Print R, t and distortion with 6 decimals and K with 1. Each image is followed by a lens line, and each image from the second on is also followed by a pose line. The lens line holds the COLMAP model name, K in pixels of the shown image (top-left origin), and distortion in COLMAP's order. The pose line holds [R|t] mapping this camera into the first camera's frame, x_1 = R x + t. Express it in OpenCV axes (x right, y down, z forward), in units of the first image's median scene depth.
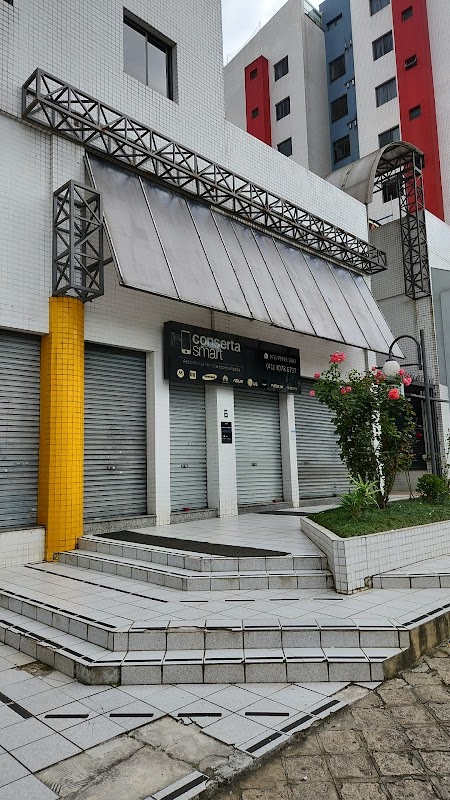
lens RADIAL K [[536.0, 0, 225.0], [0, 536.0, 400.0], [0, 0, 1]] dist [0.053940, 0.000690]
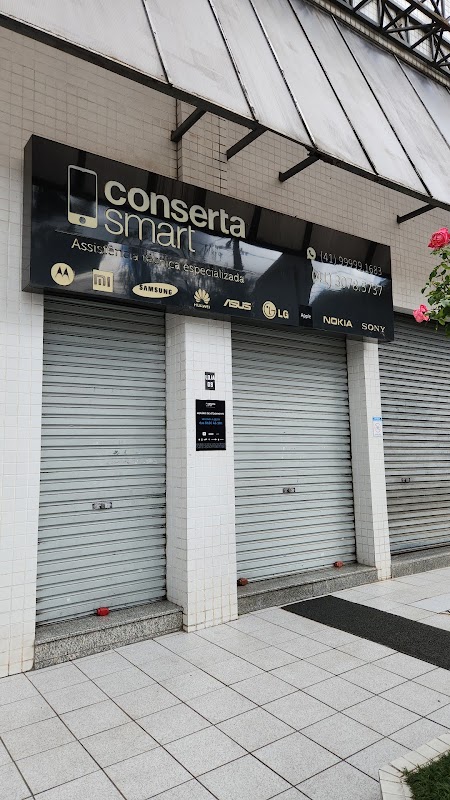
lens RADIAL K [[536.0, 0, 225.0], [0, 536.0, 400.0], [0, 0, 1]] dist [0.053940, 0.000690]
pose [[0.985160, -0.008533, -0.171428, 0.086762], [0.015190, 0.999179, 0.037559, 0.024424], [0.170967, -0.039606, 0.984480, 0.568975]]
